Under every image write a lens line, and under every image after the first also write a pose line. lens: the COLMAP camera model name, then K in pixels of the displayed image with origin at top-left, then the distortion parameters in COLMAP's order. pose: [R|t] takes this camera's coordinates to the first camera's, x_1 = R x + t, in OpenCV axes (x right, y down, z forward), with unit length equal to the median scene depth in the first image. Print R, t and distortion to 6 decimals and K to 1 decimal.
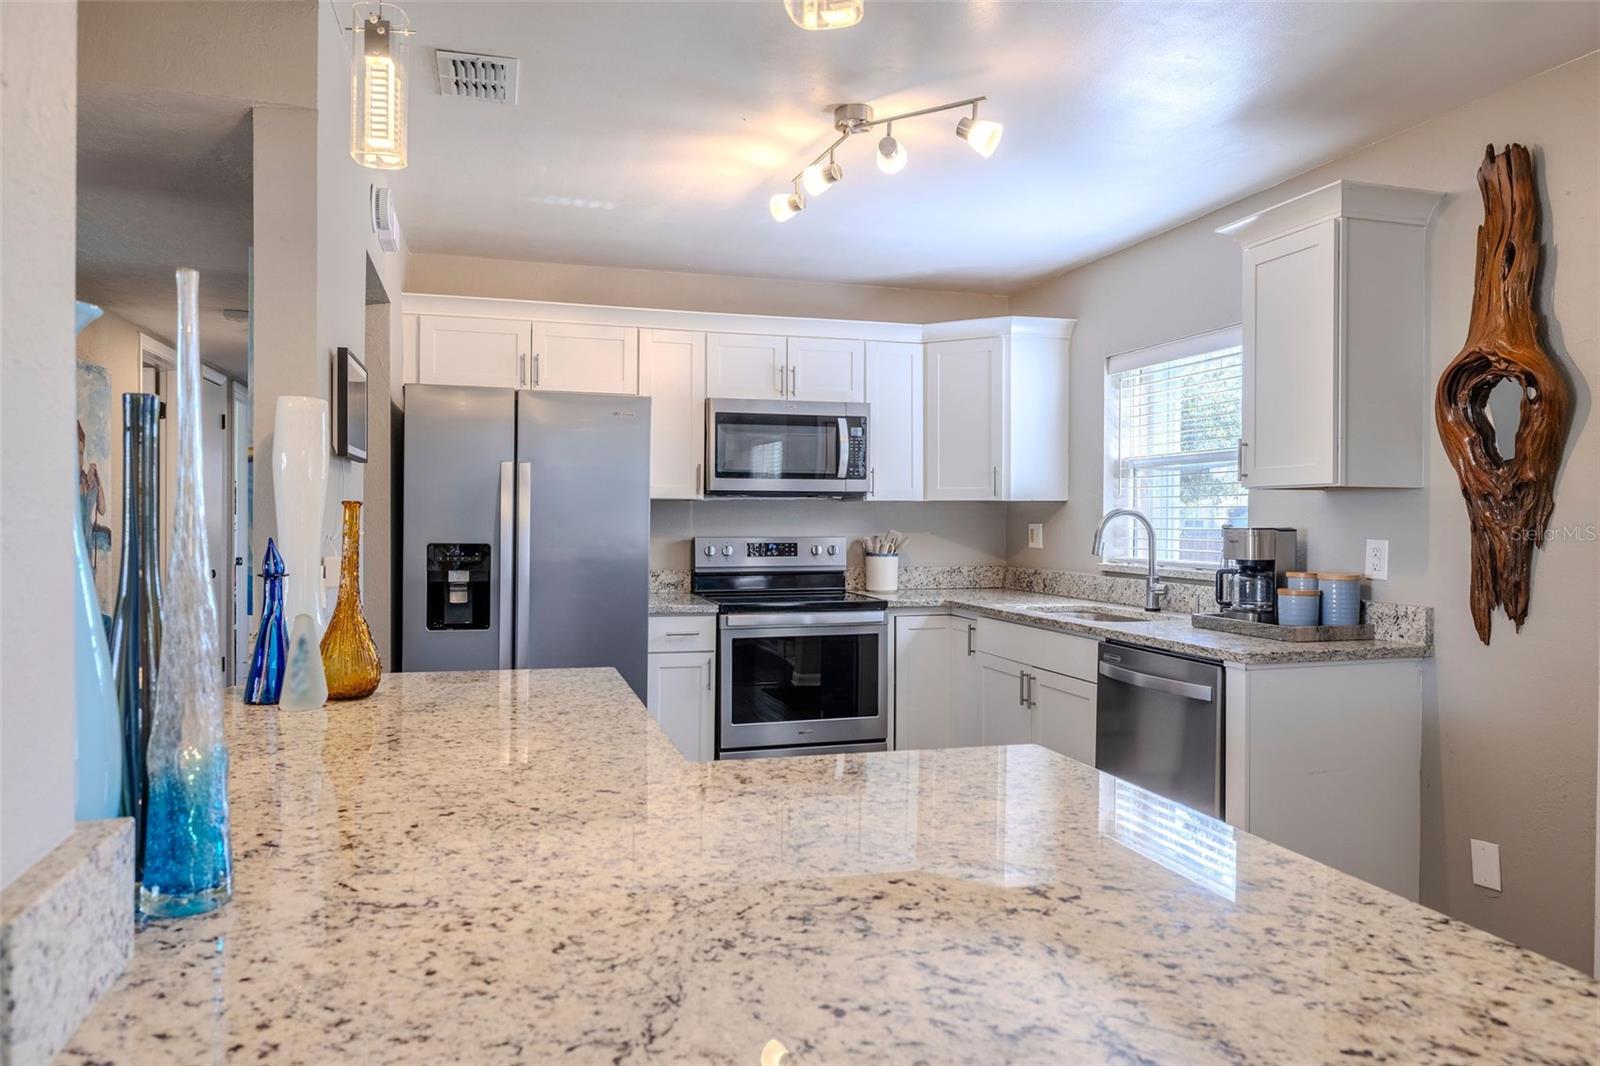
lens RADIAL K [[1028.4, 0, 796.0], [0, 1028.4, 529.4], [0, 0, 1]] dist [0.000705, 0.000087]
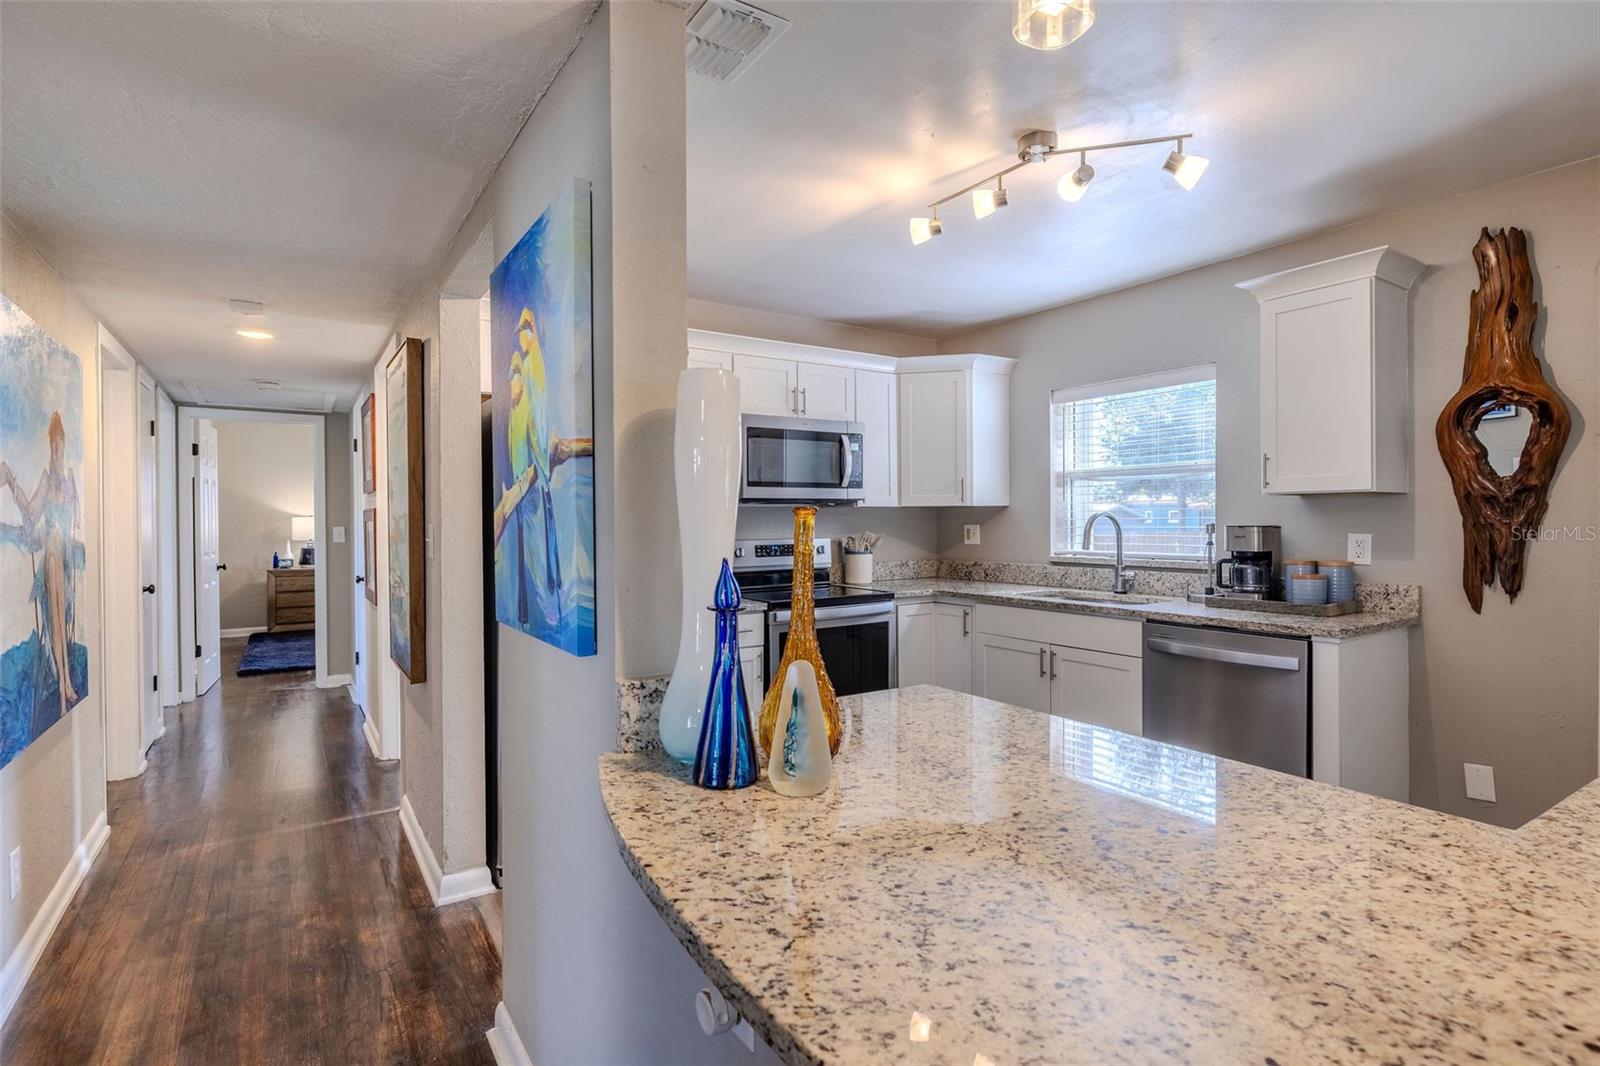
lens RADIAL K [[771.3, 0, 800.0], [0, 771.3, 533.0], [0, 0, 1]] dist [0.000085, 0.000171]
pose [[0.956410, -0.016110, 0.291582, -0.279012], [0.014910, 0.999869, 0.006339, -0.005346], [-0.291646, -0.001715, 0.956525, 0.205812]]
